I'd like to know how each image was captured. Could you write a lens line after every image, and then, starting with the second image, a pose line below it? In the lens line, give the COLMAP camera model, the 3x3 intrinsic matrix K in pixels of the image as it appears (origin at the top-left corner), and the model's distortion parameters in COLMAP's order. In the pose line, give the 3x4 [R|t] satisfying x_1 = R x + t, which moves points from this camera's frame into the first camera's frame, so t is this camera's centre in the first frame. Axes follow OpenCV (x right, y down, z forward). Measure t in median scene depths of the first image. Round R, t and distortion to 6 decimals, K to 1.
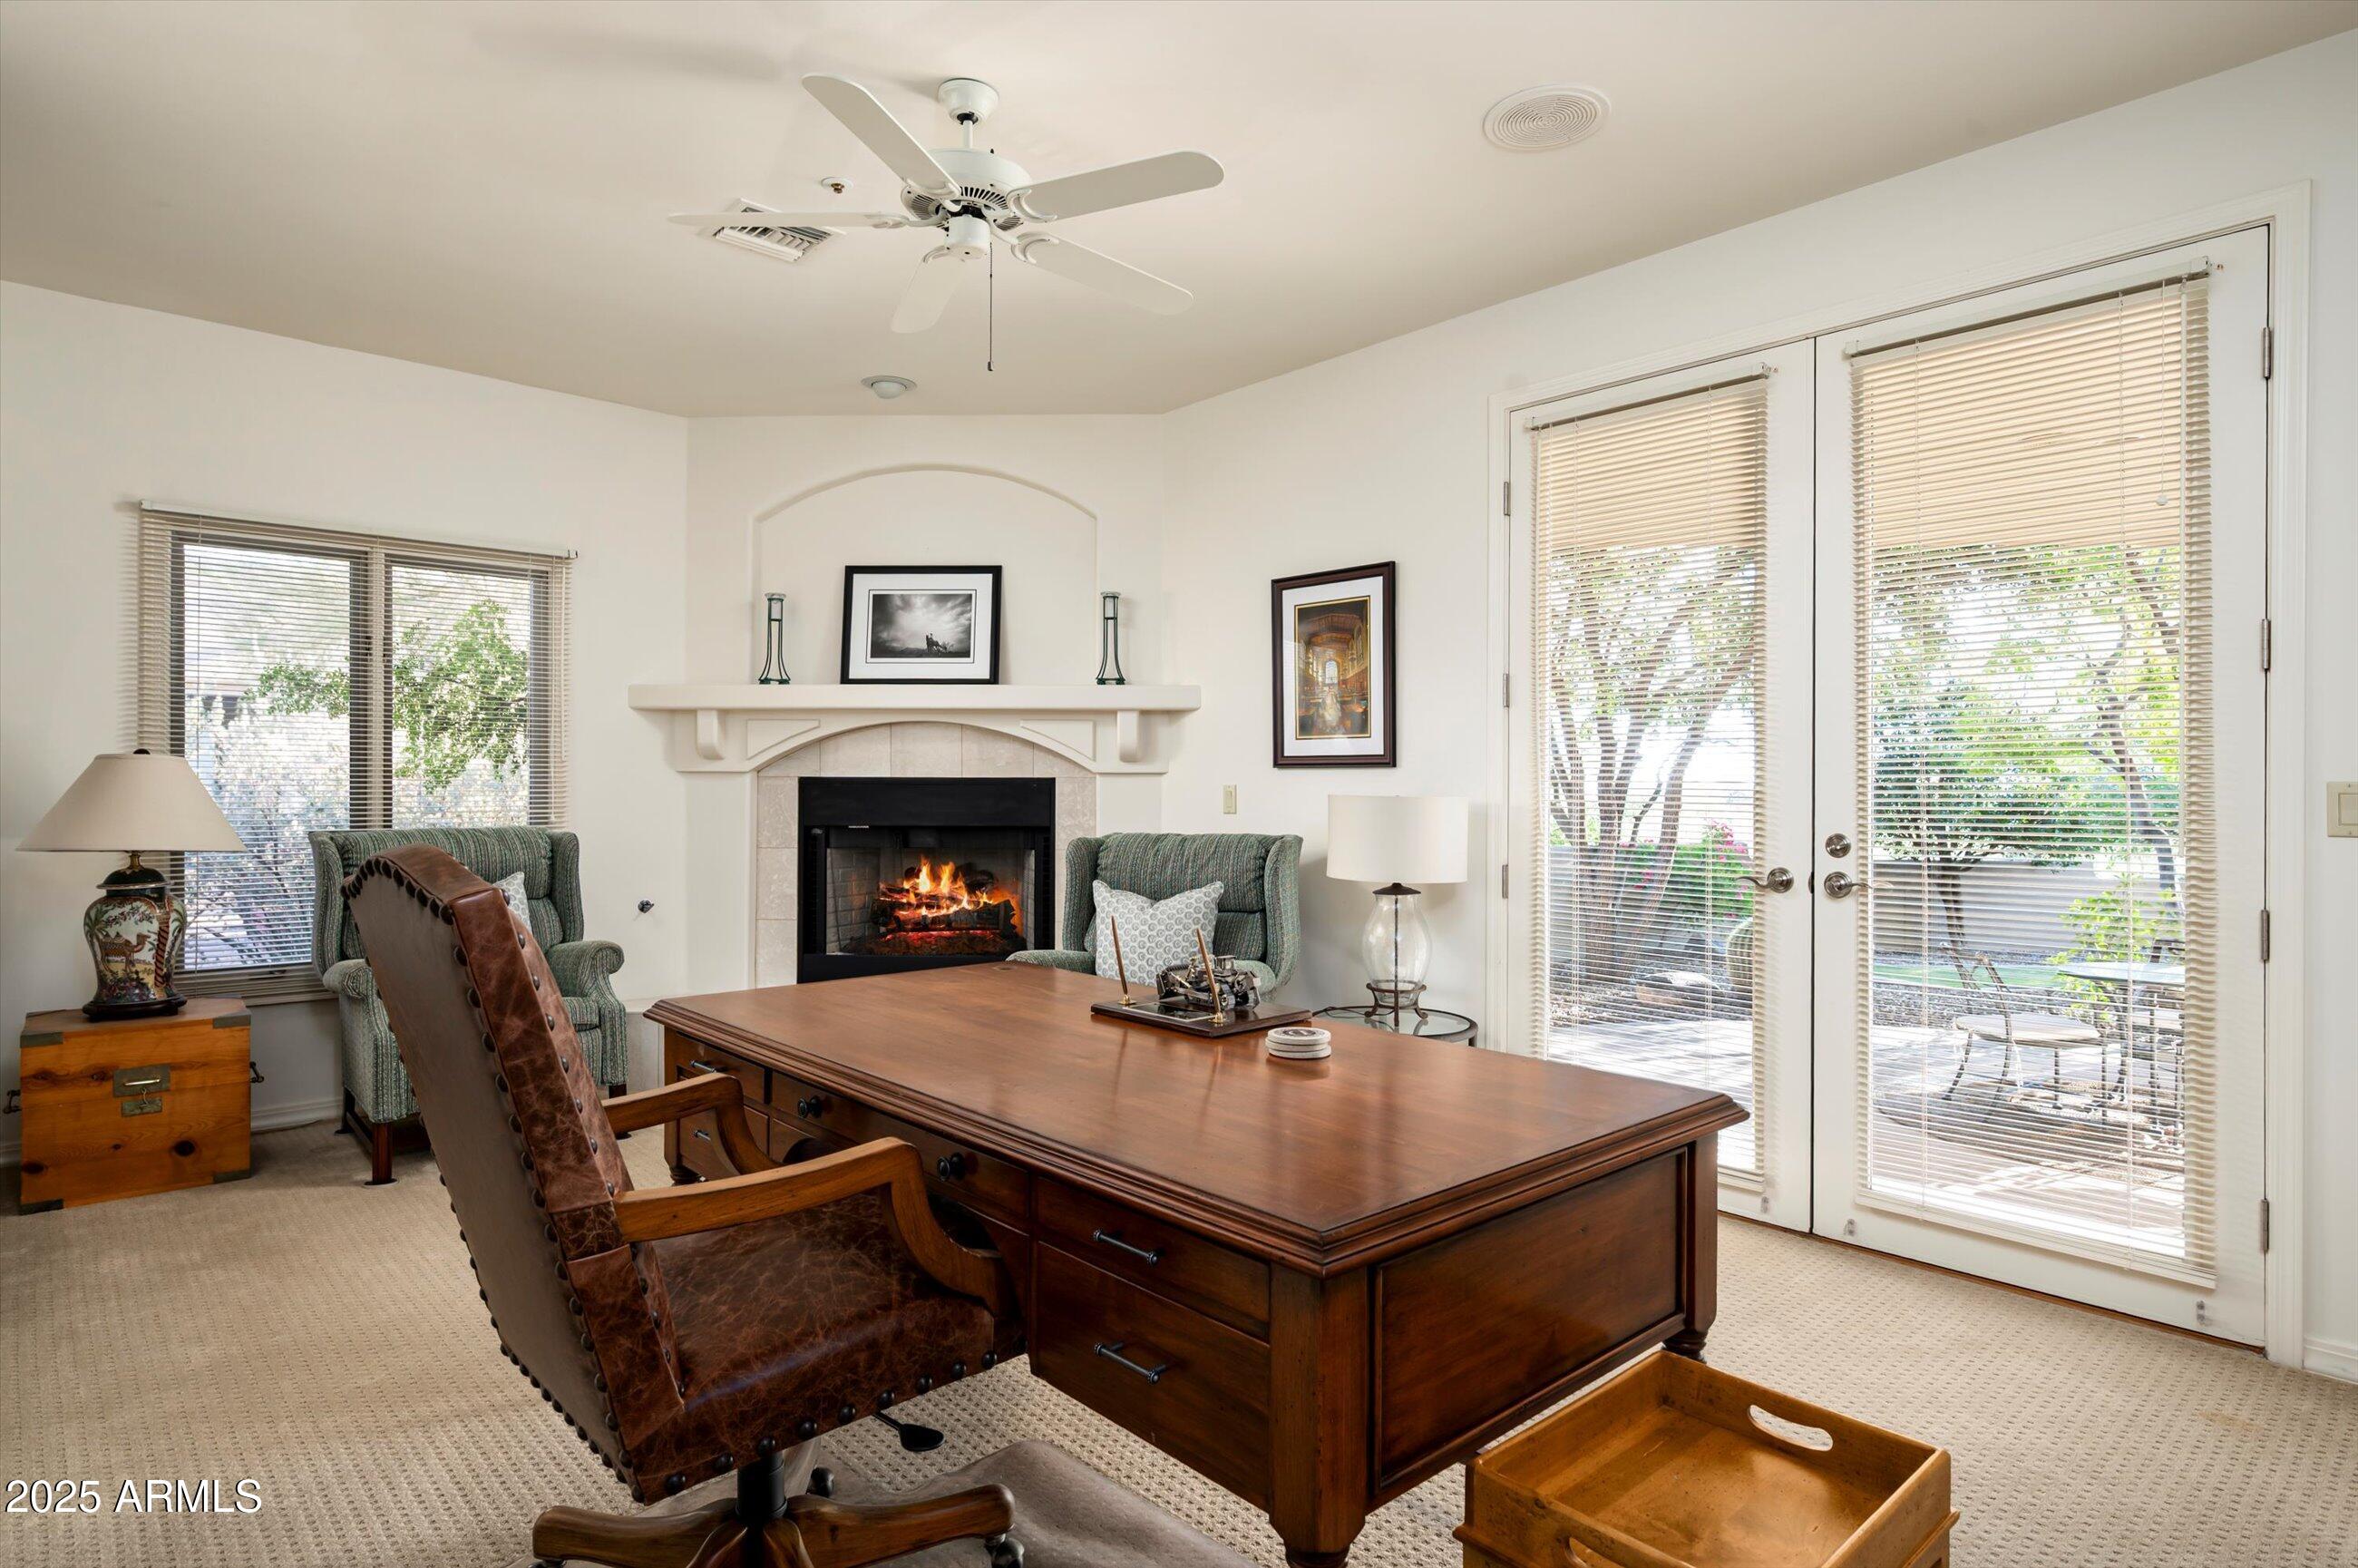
lens RADIAL K [[1266.5, 0, 1179.0], [0, 1266.5, 784.0], [0, 0, 1]] dist [0.002756, 0.002646]
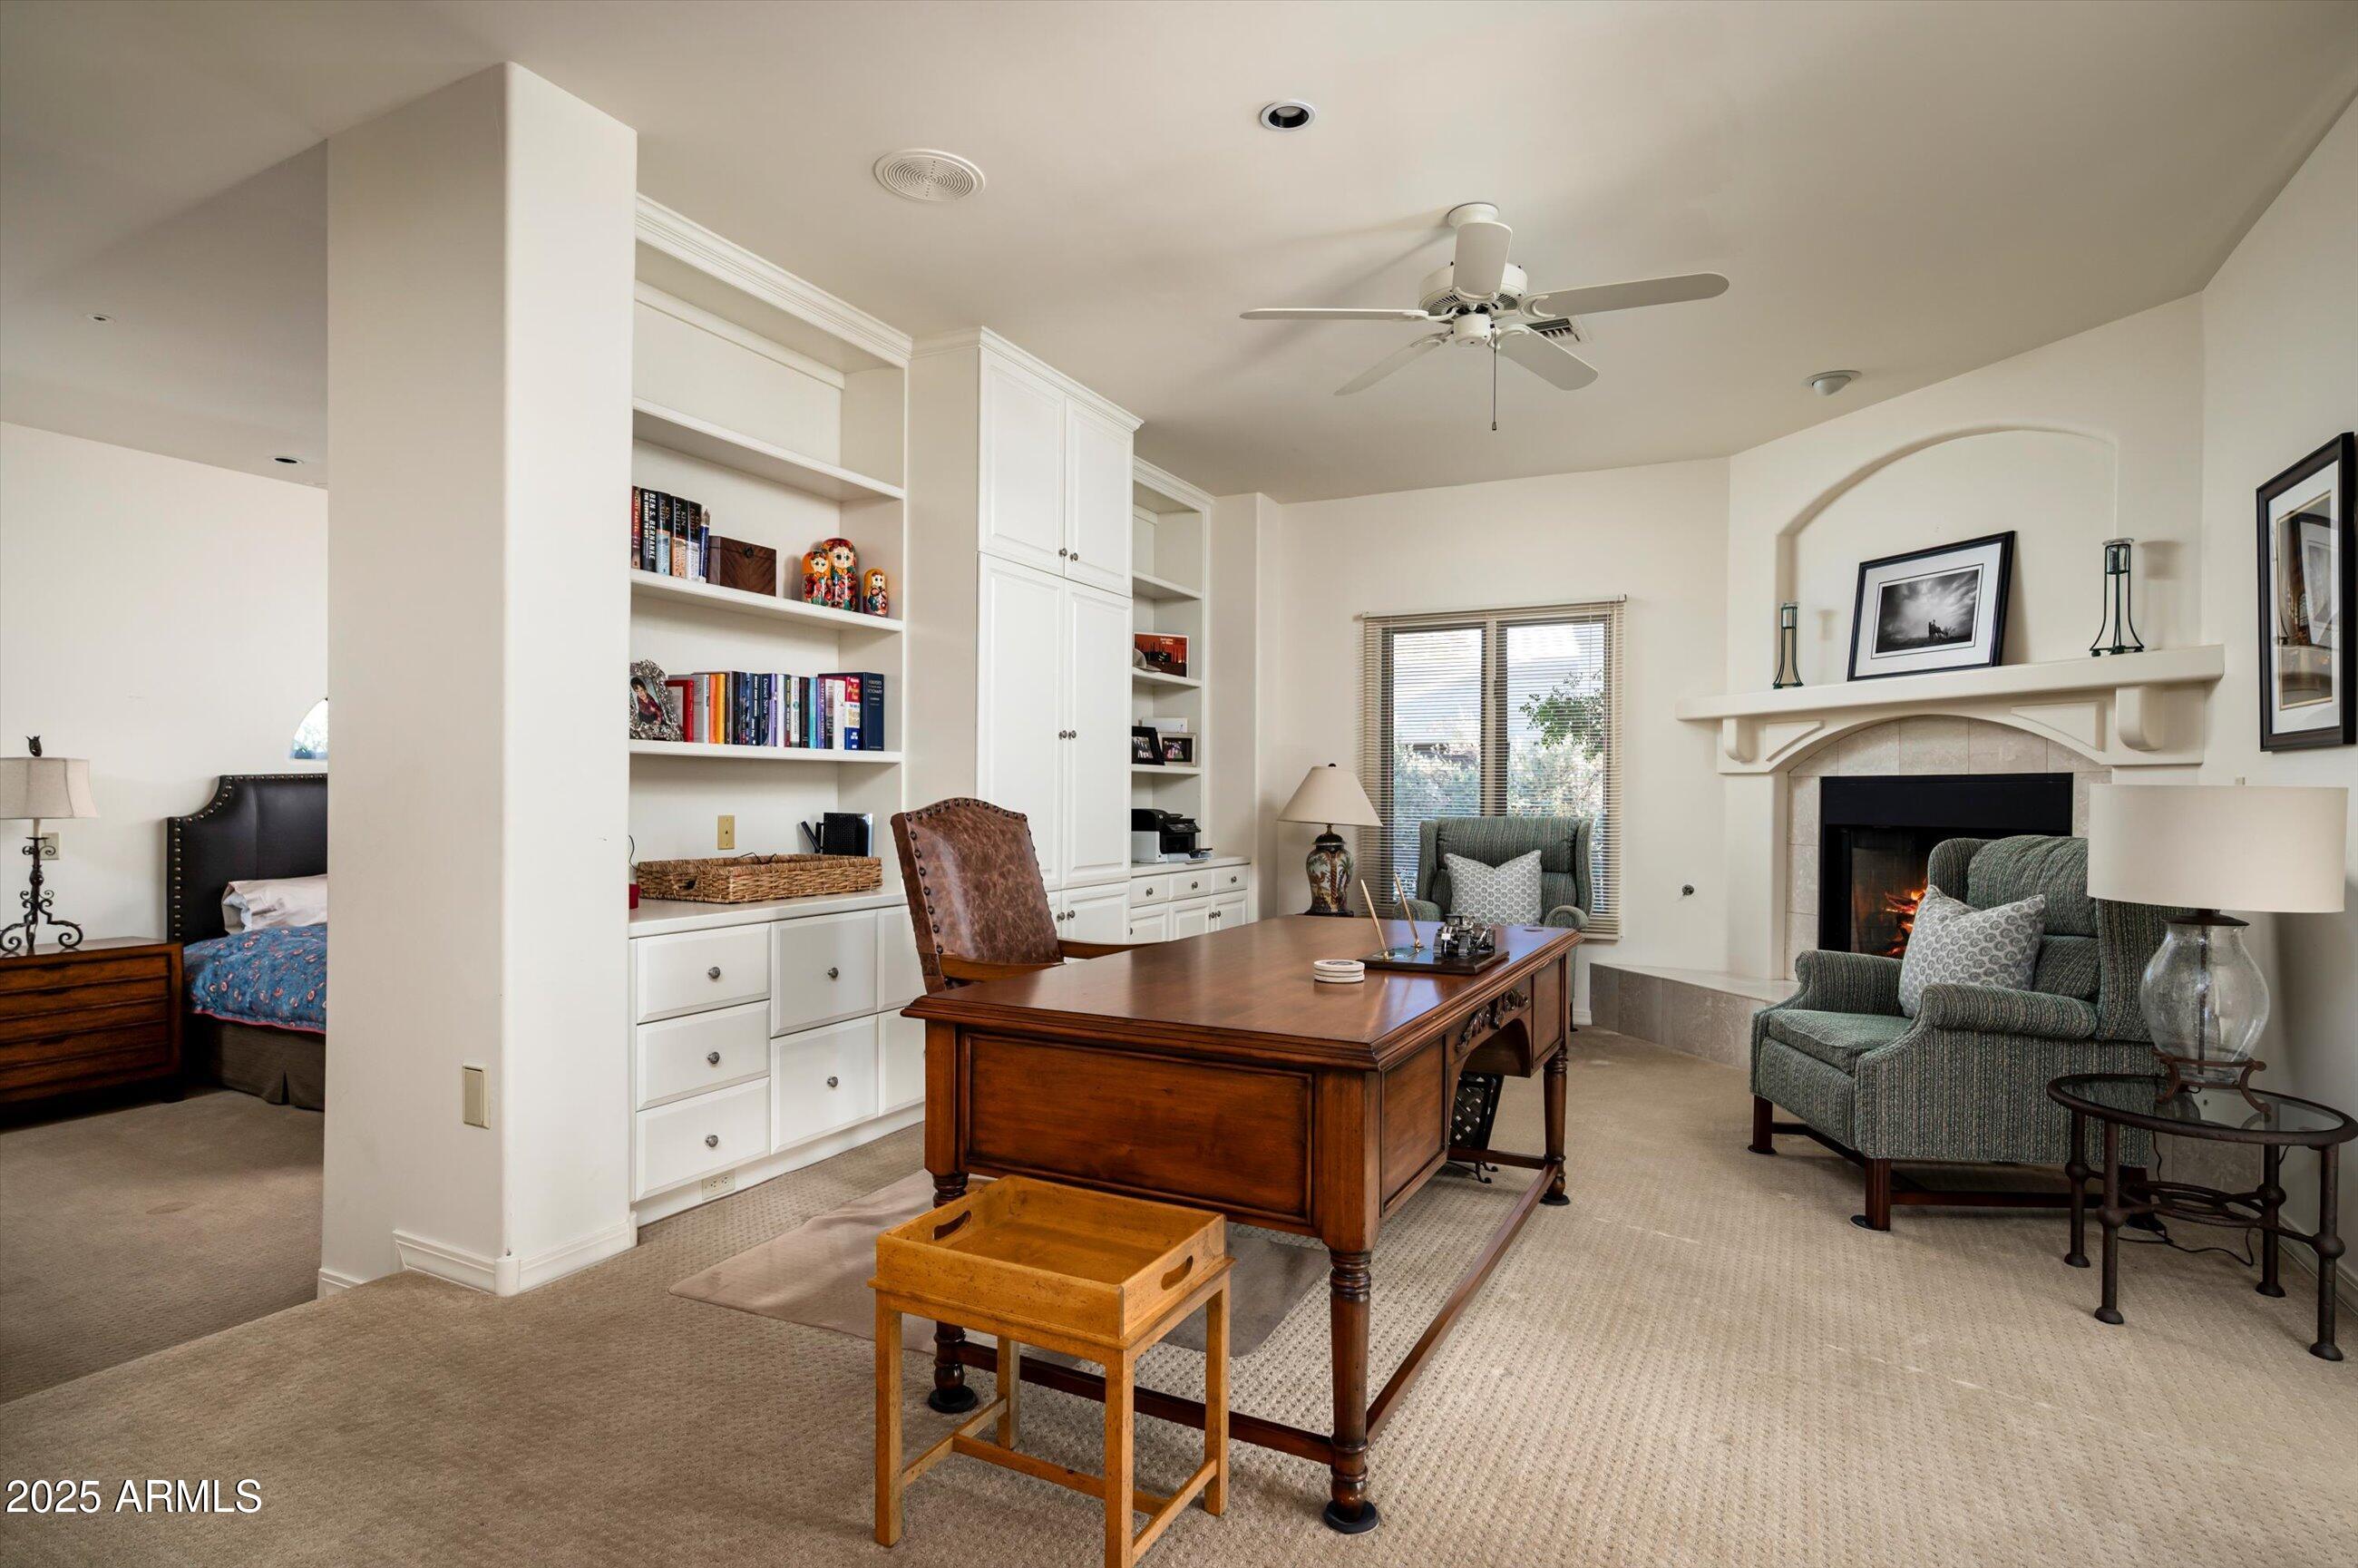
lens RADIAL K [[1226.8, 0, 1179.0], [0, 1226.8, 784.0], [0, 0, 1]] dist [0.002081, -0.000062]
pose [[0.351077, -0.010220, -0.936291, 0.452485], [-0.003701, 0.999917, -0.012302, 0.014713], [0.936339, 0.007784, 0.351010, 0.167365]]
